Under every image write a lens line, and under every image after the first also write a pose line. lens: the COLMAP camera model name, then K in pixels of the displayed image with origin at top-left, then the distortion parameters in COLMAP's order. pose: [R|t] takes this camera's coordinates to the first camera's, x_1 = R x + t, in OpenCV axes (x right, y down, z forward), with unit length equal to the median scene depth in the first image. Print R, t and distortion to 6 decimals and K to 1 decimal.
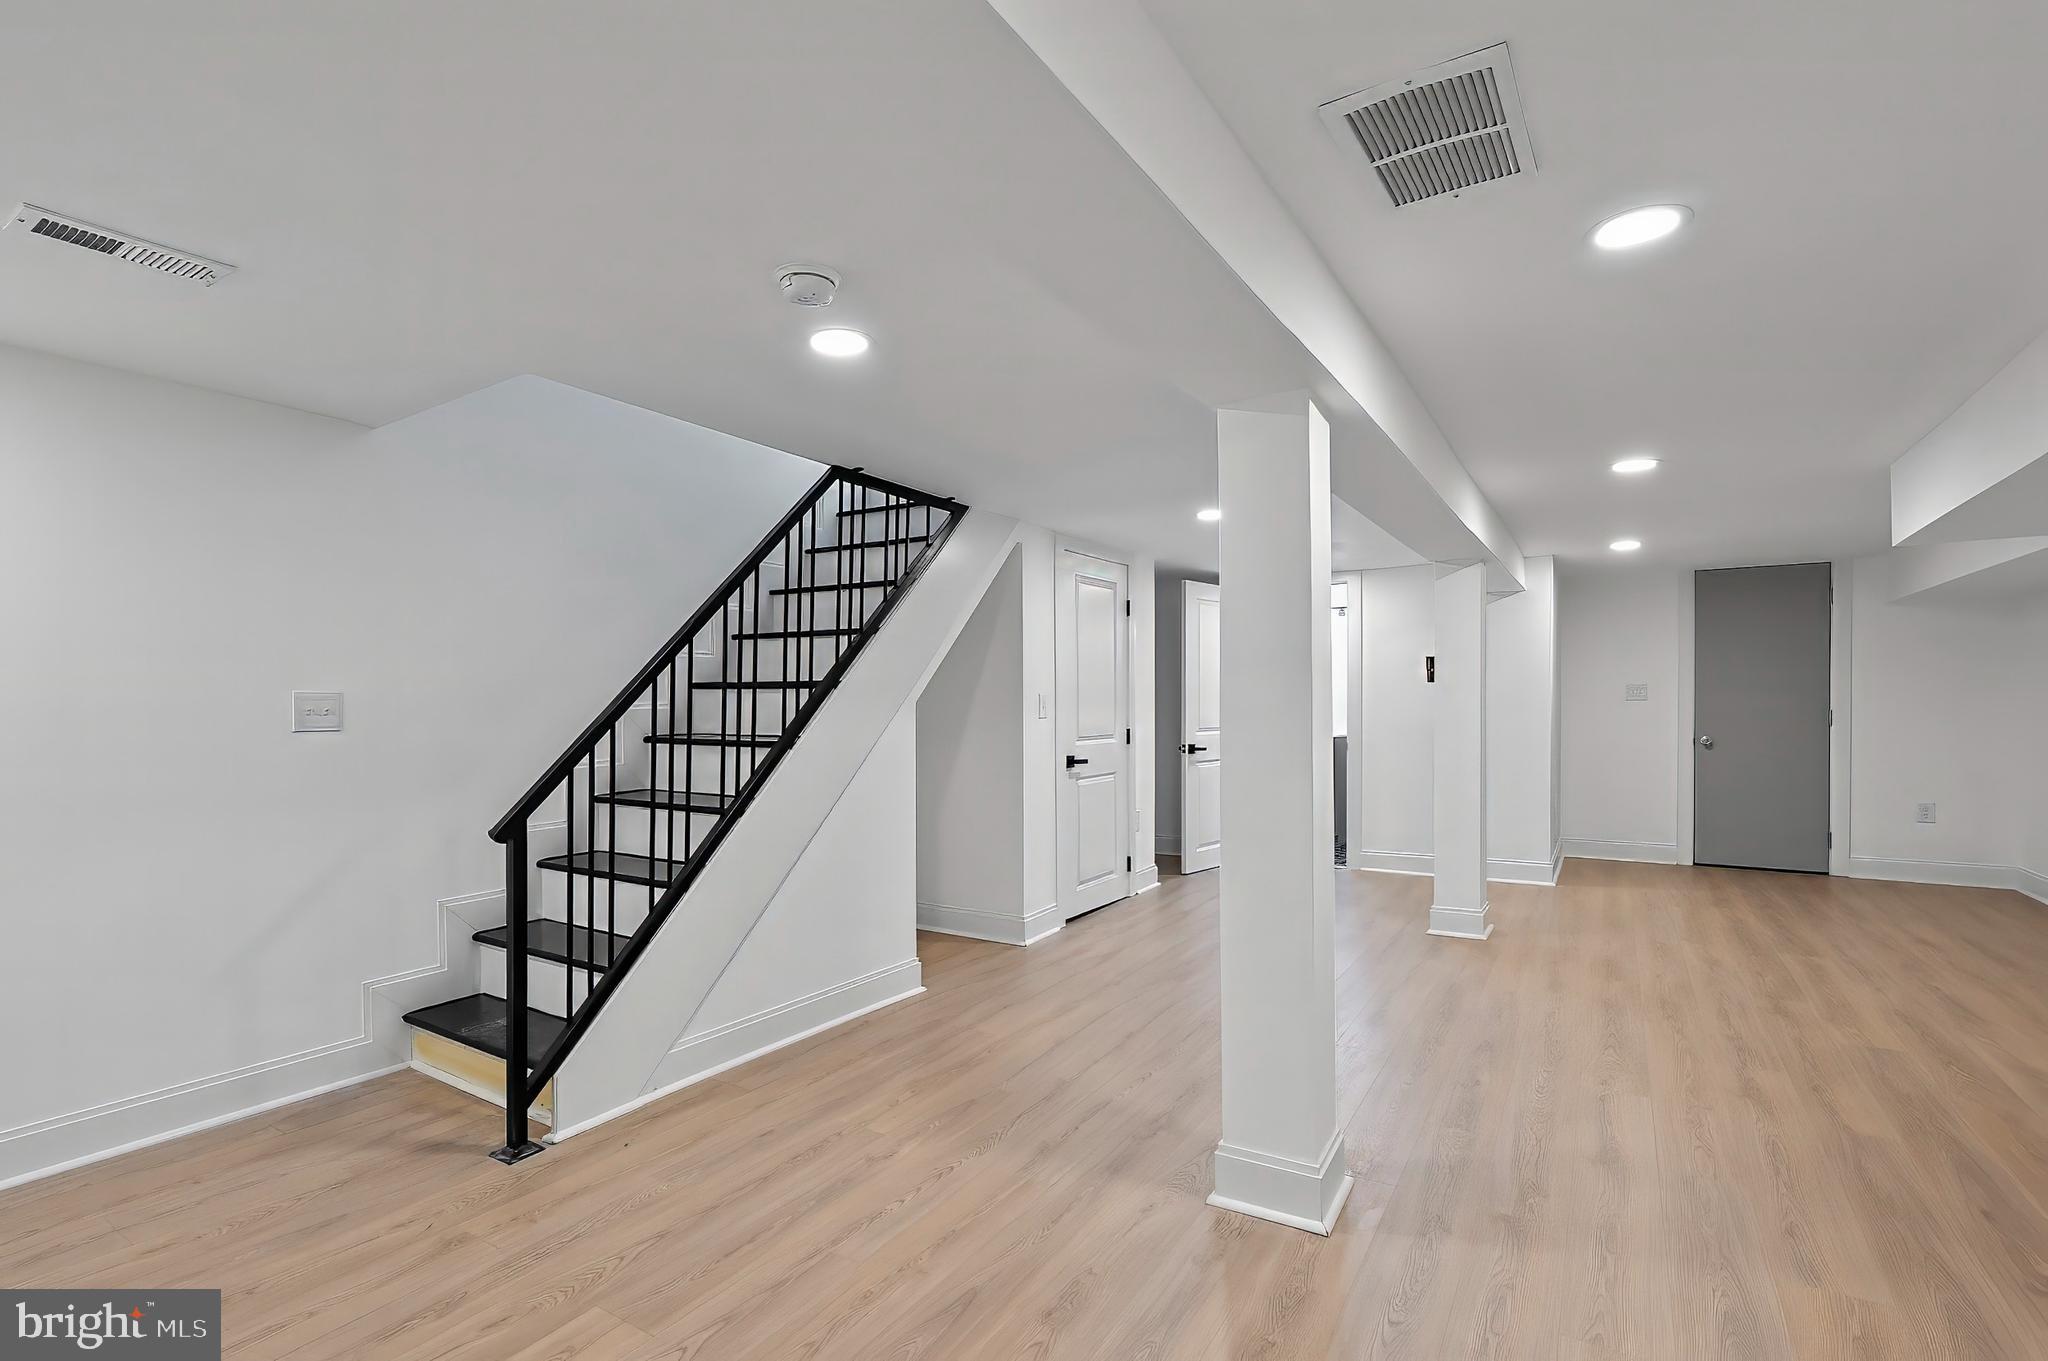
lens RADIAL K [[948.6, 0, 1012.2], [0, 948.6, 704.4], [0, 0, 1]] dist [-0.003519, -0.000063]
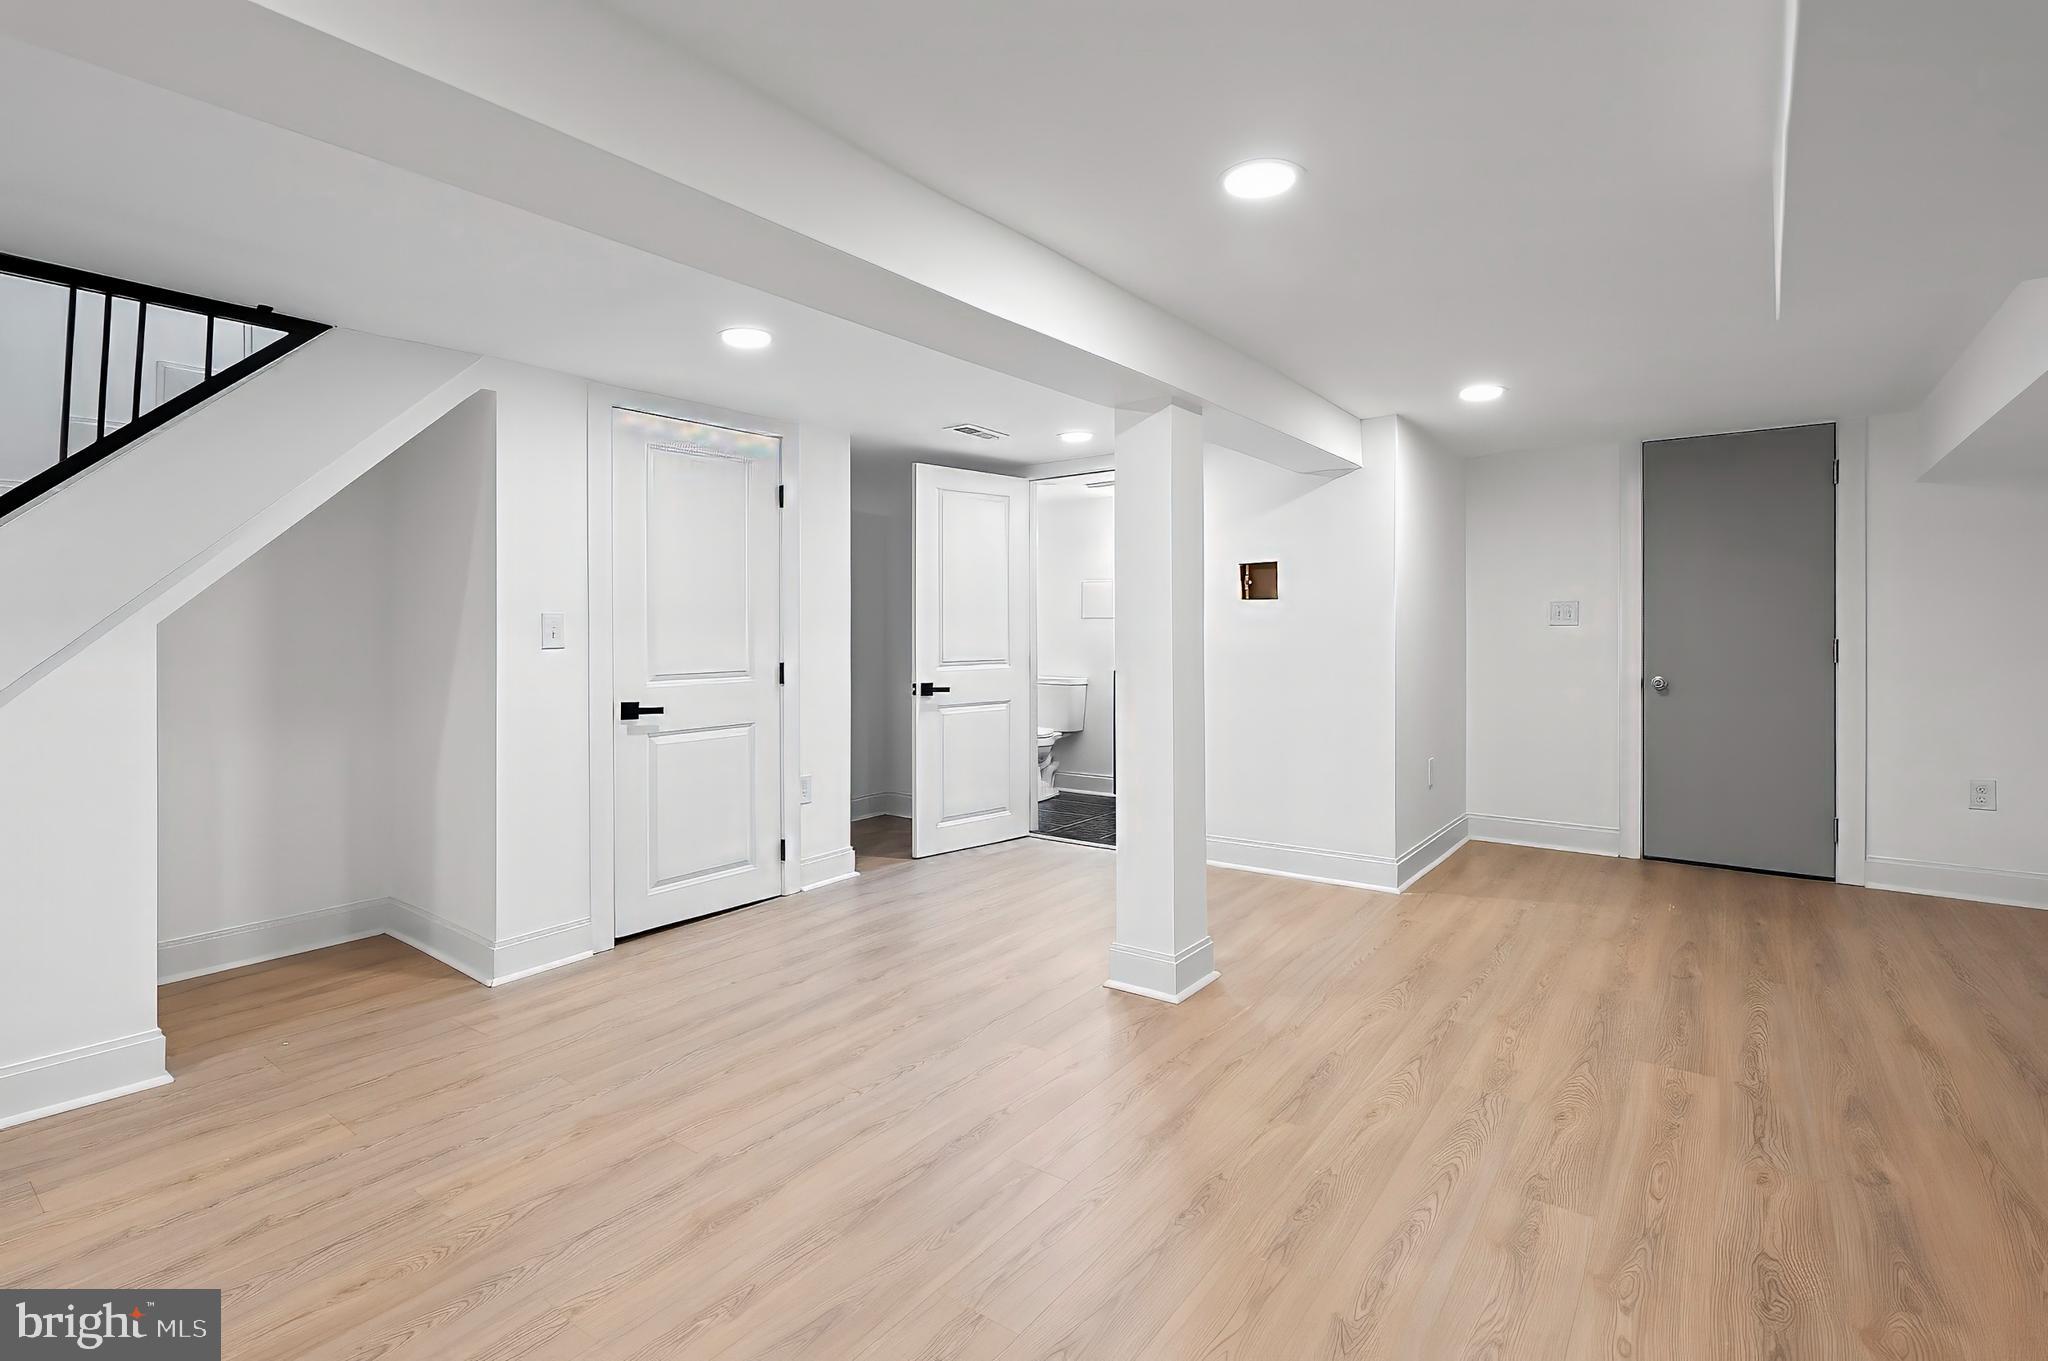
lens RADIAL K [[941.9, 0, 1018.2], [0, 941.9, 632.5], [0, 0, 1]] dist [-0.000751, 0.000459]
pose [[0.996289, 0.001955, -0.086054, 0.365223], [-0.001826, 0.999997, 0.001570, 0.000895], [0.086057, -0.001407, 0.996289, 0.298236]]
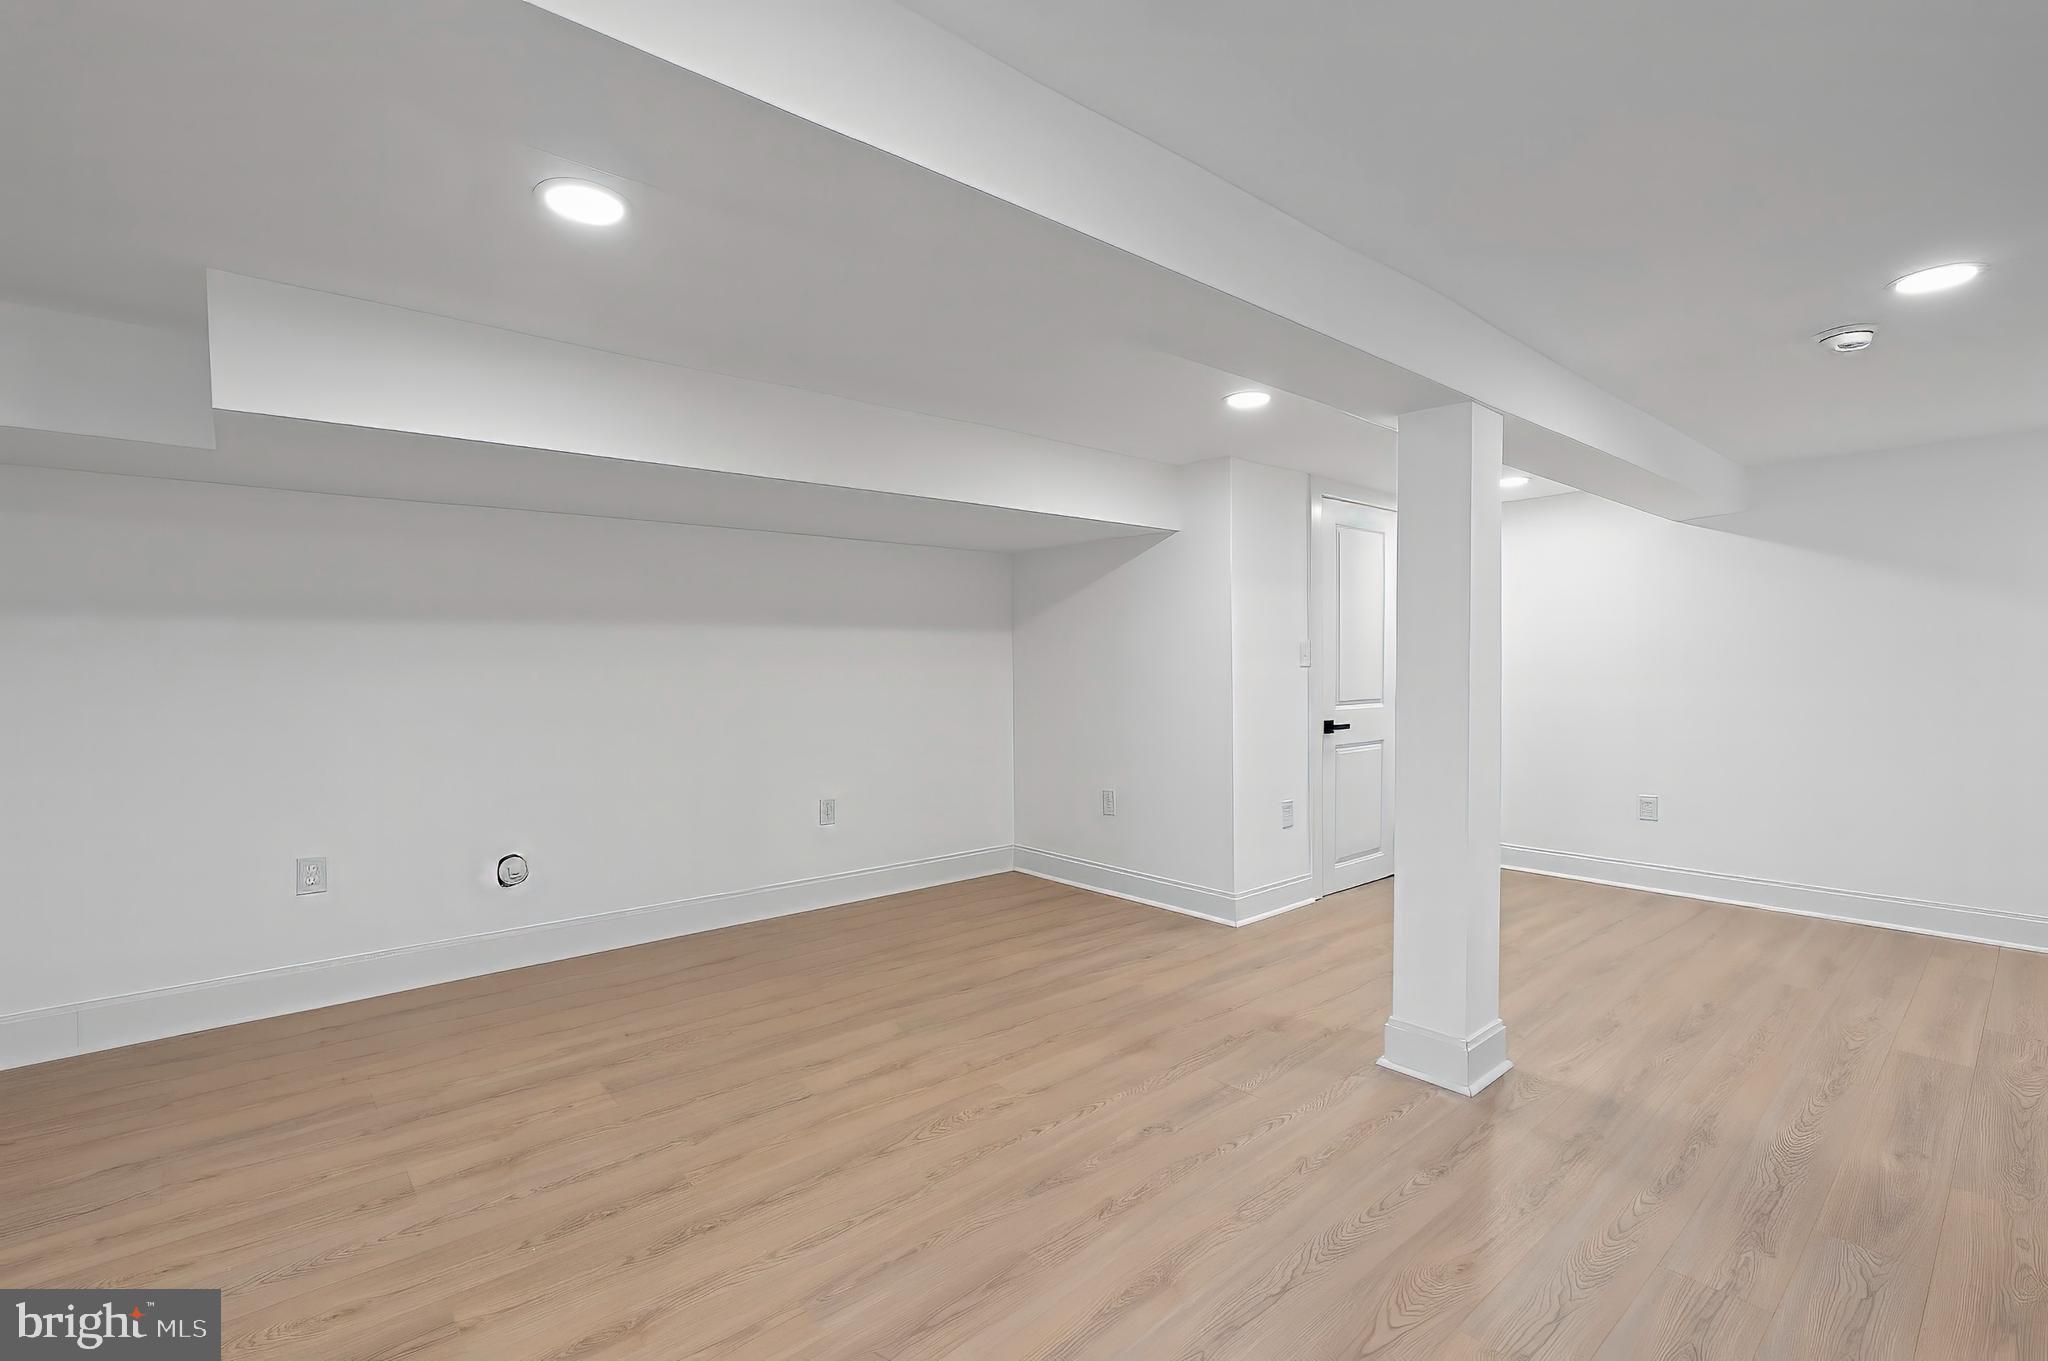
lens RADIAL K [[916.7, 0, 1024.0], [0, 916.7, 680.5], [0, 0, 1]] dist [0.000563, 0.000293]
pose [[-0.959677, 0.003742, 0.281080, 0.188896], [0.010115, 0.999724, 0.021226, -0.003439], [-0.280923, 0.023213, -0.959450, 0.913527]]
